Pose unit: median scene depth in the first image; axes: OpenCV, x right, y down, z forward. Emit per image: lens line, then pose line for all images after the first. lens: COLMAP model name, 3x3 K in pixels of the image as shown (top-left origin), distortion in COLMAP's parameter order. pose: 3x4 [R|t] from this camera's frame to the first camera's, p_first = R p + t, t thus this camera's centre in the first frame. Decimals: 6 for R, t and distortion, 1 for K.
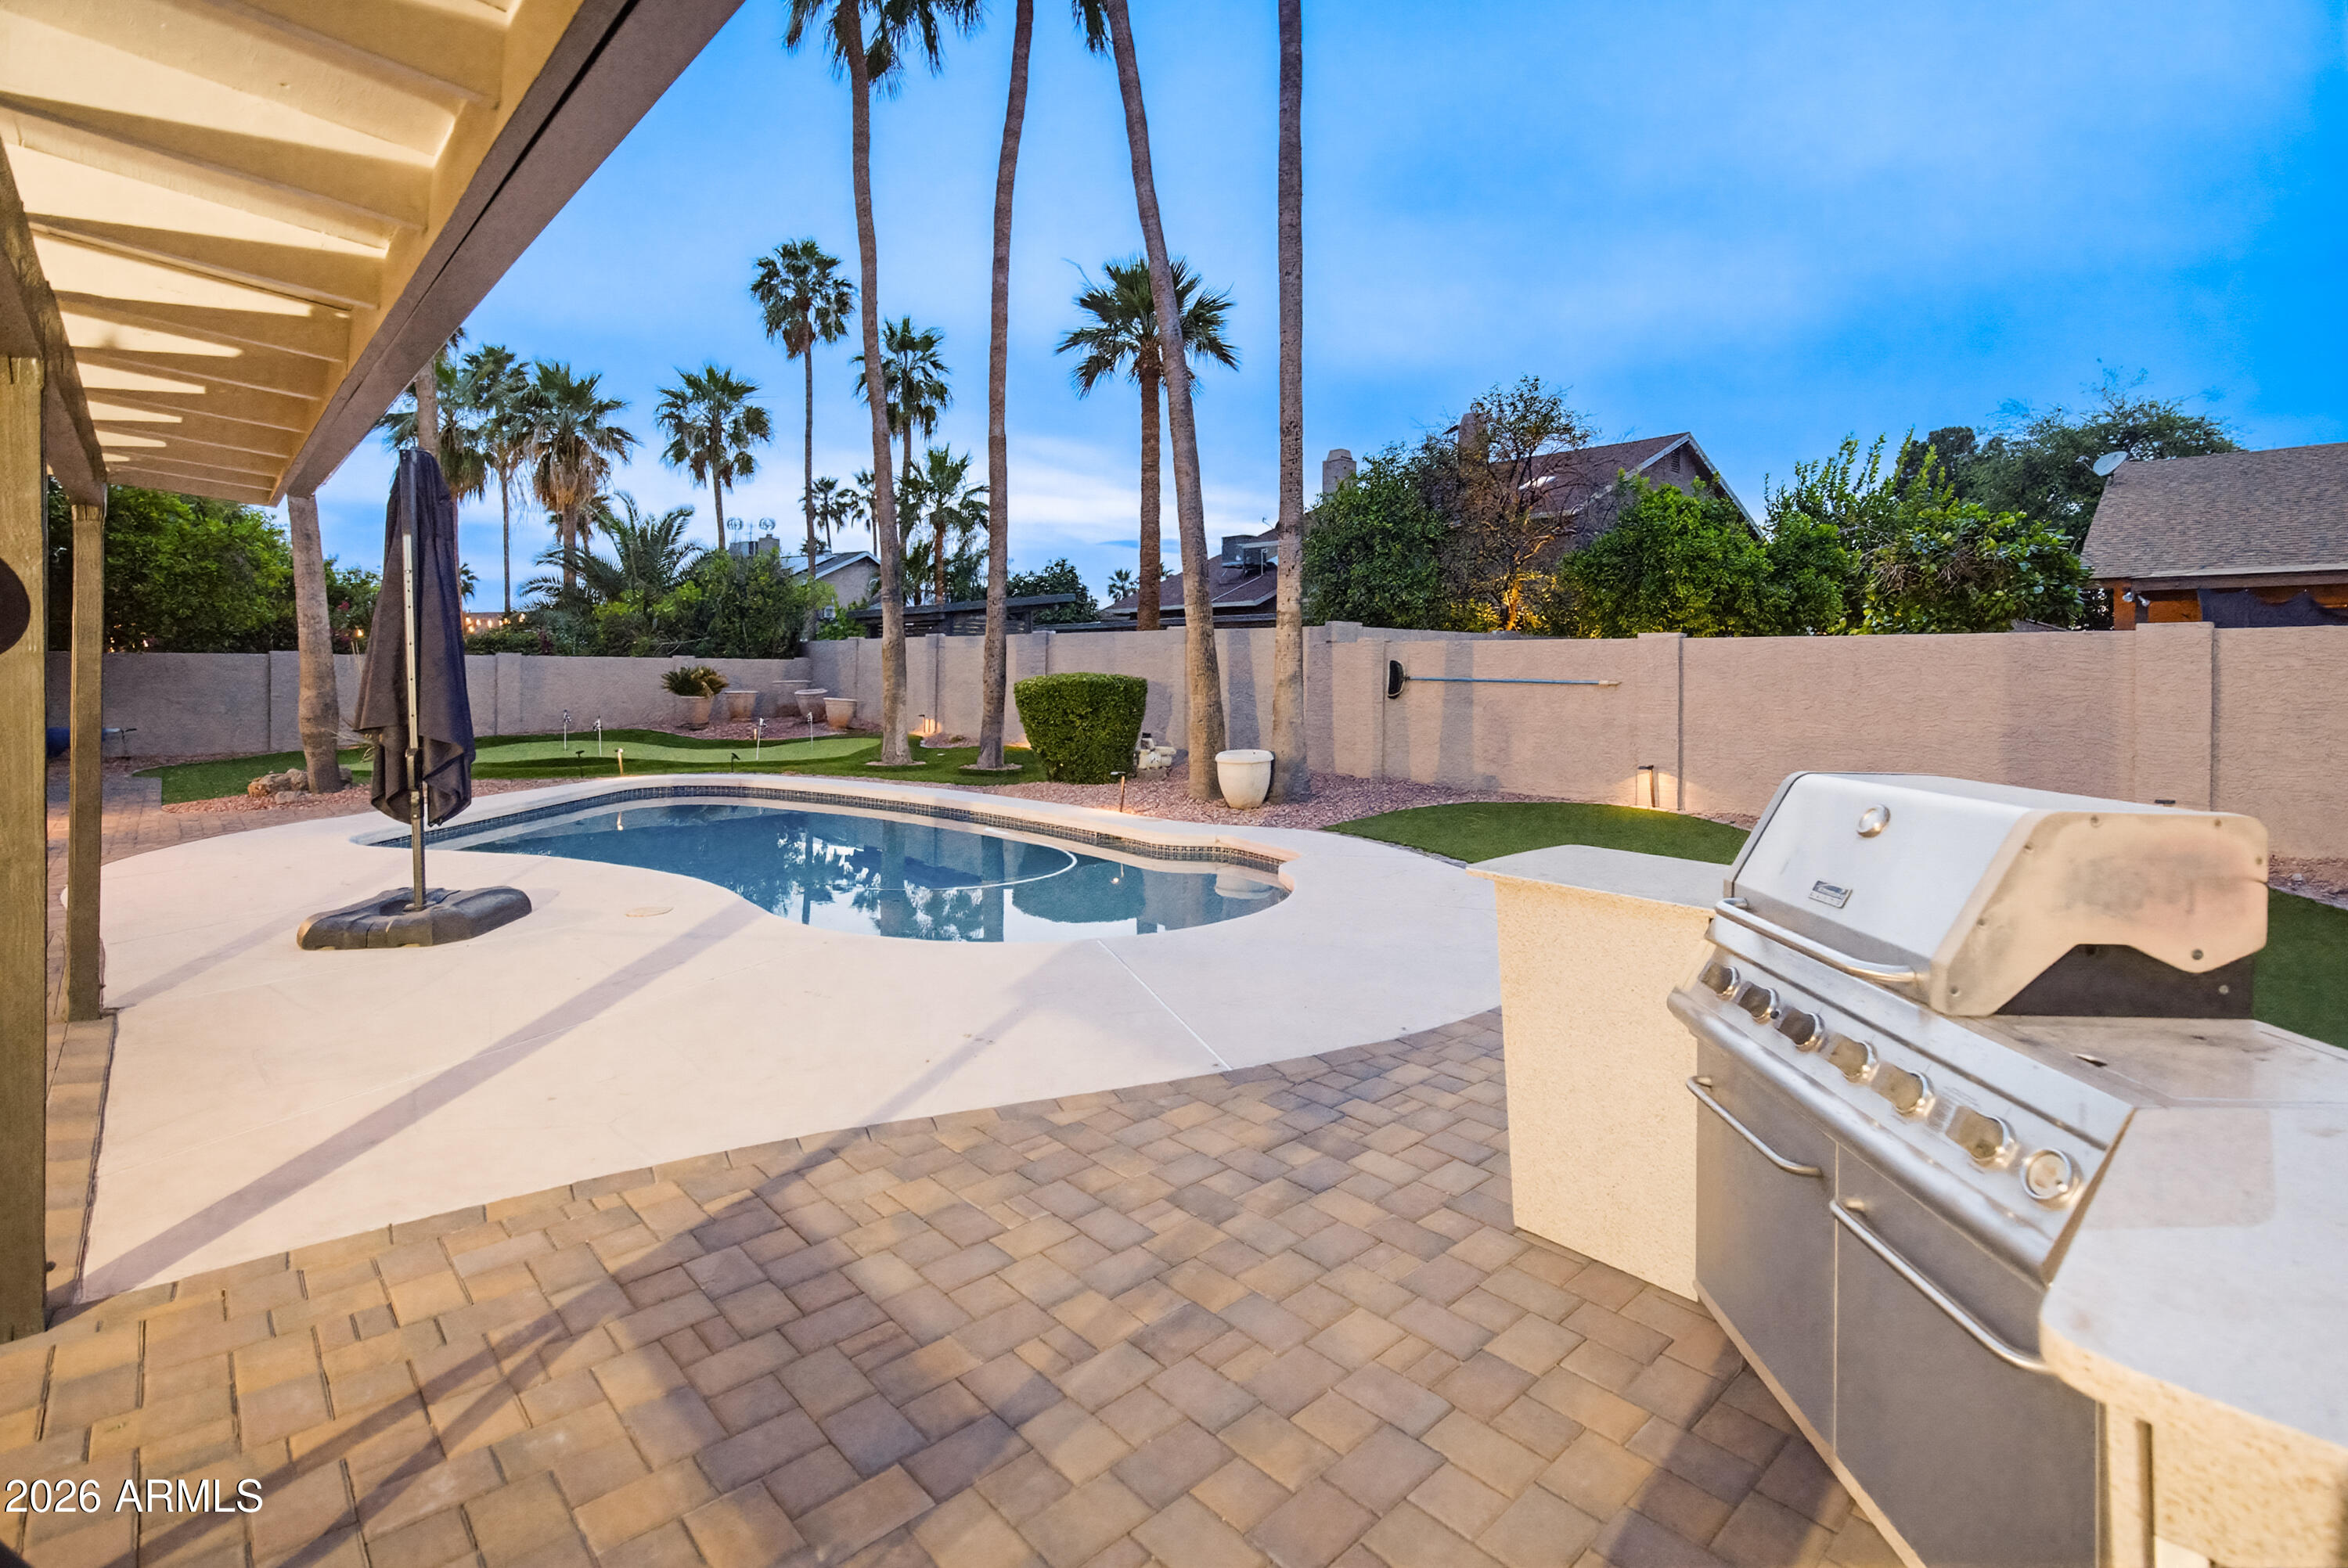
lens RADIAL K [[1073.3, 0, 1167.2], [0, 1073.3, 668.7], [0, 0, 1]] dist [0.000533, 0.000159]
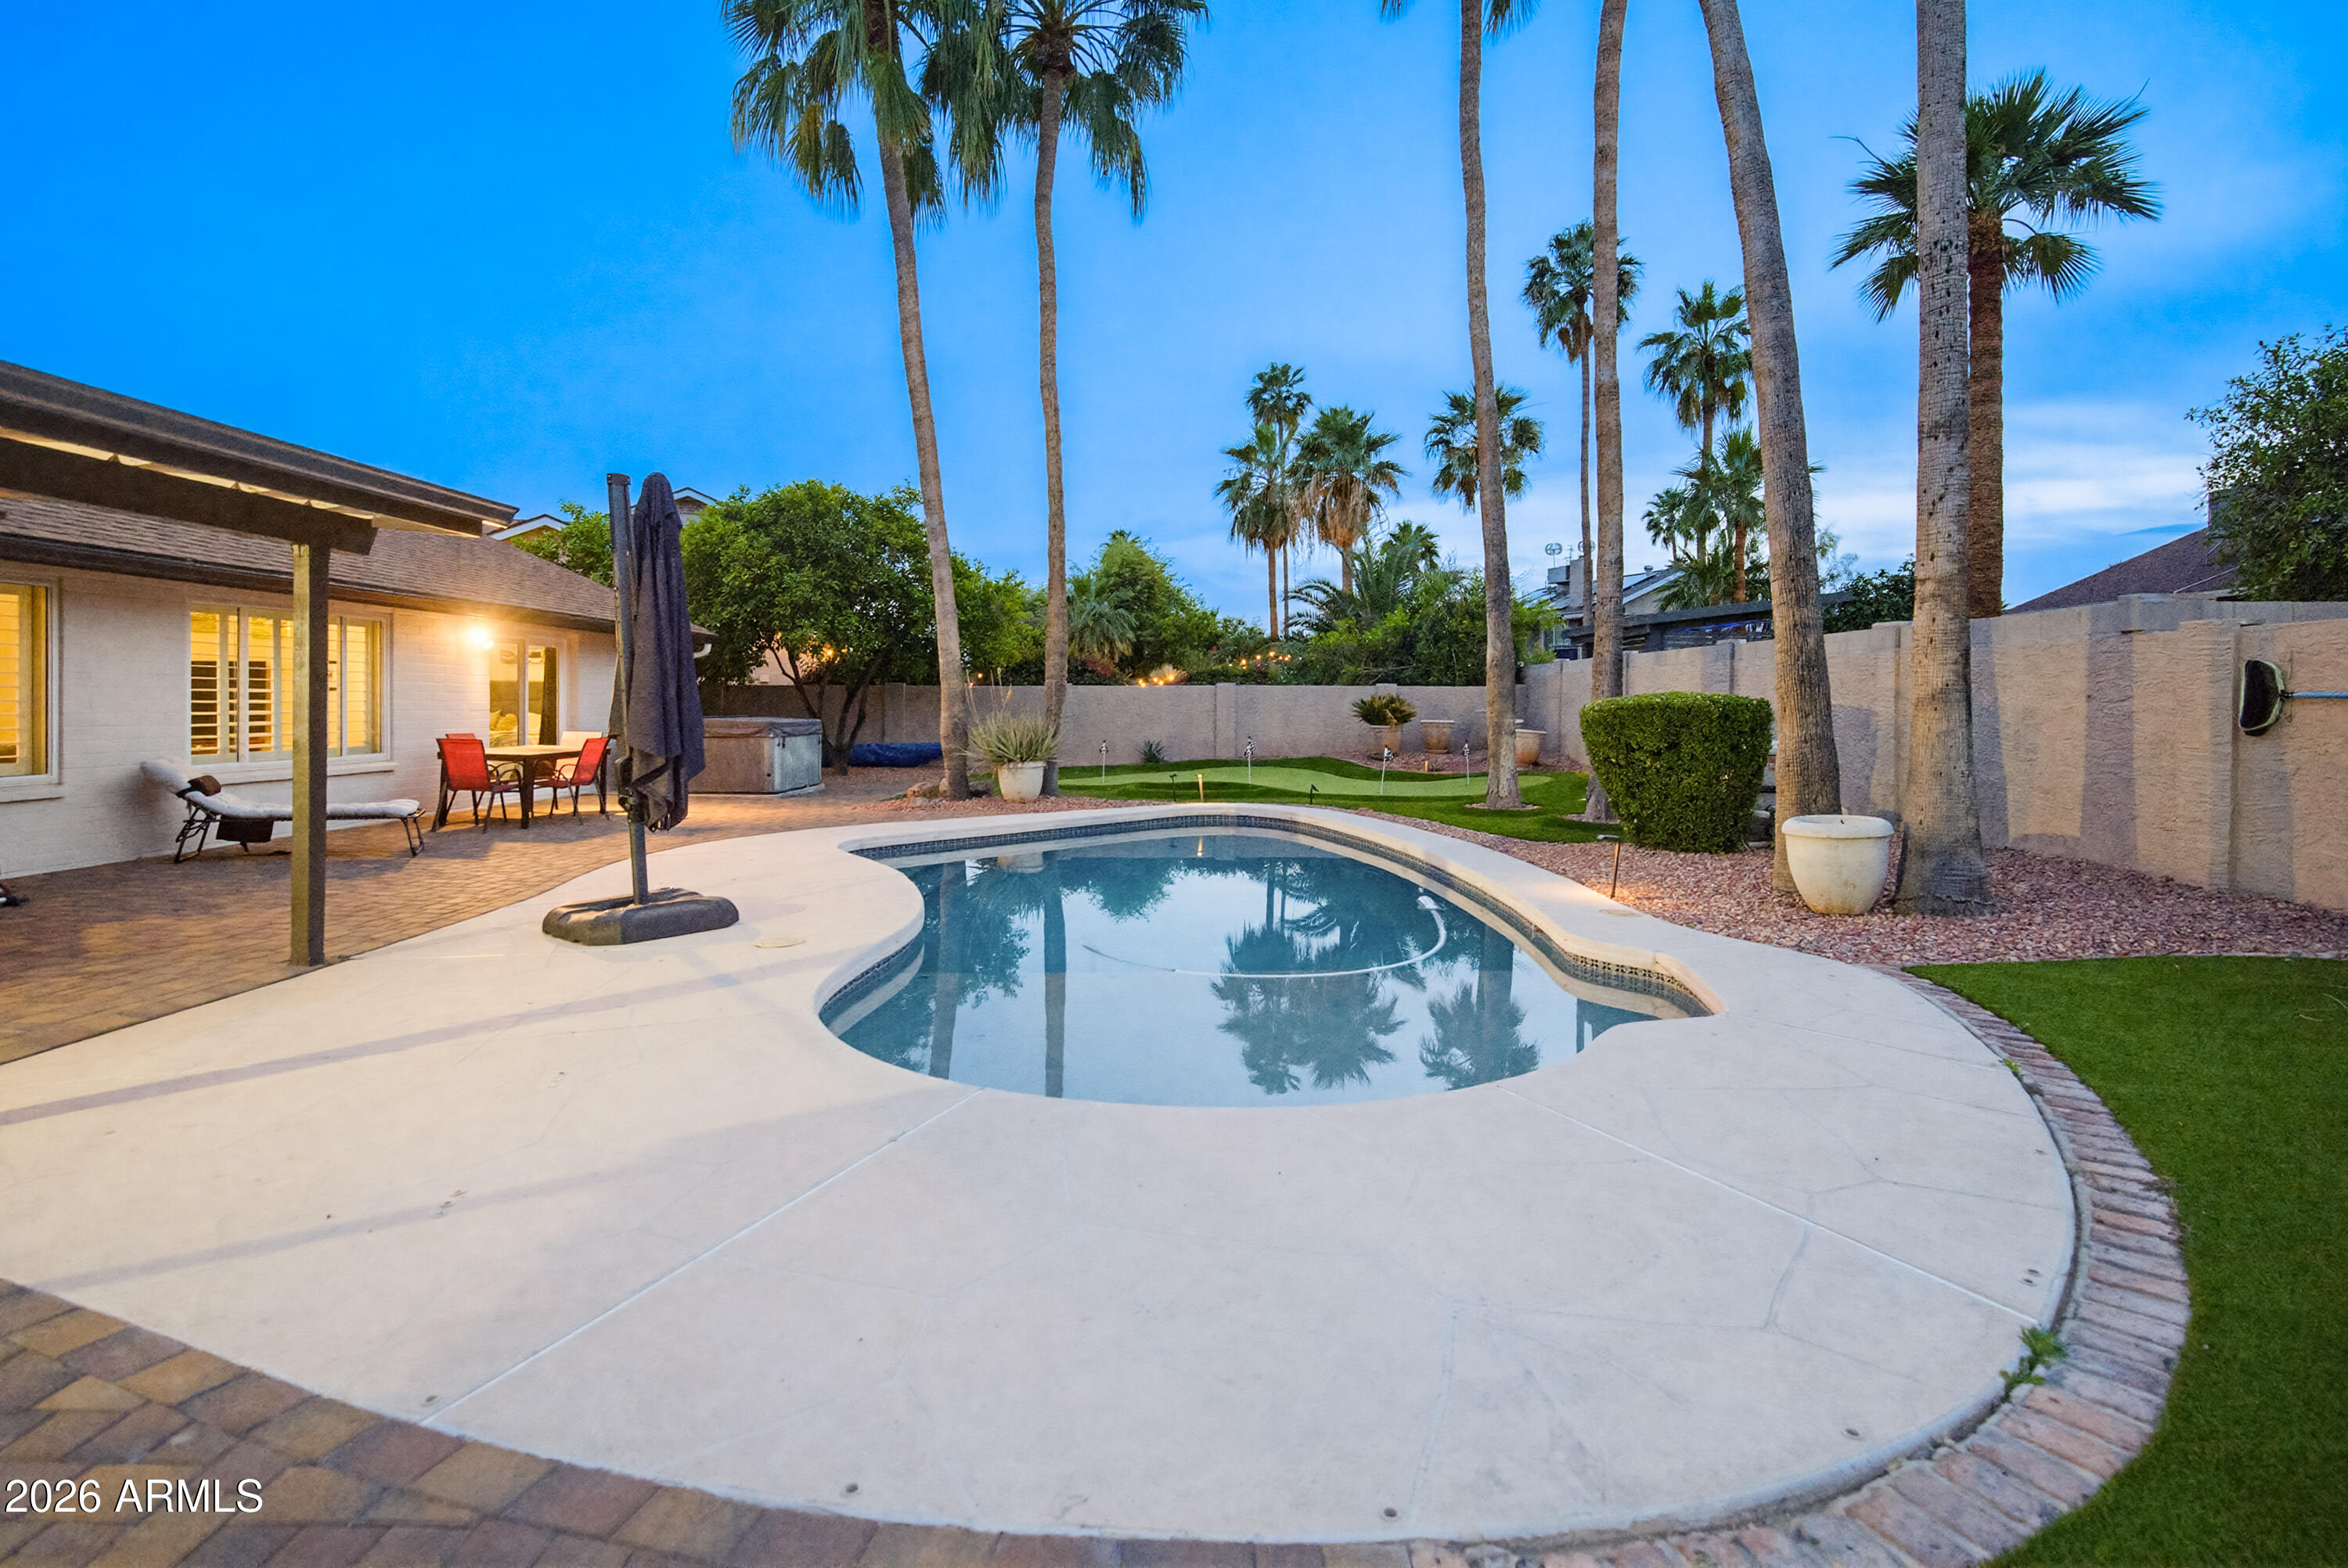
lens RADIAL K [[1125.6, 0, 1174.0], [0, 1125.6, 700.2], [0, 0, 1]] dist [-0.003955, 0.000142]
pose [[0.725924, -0.005062, -0.687757, 0.160634], [0.002708, 0.999986, -0.004501, 0.009627], [0.687770, 0.001405, 0.725927, 0.205212]]
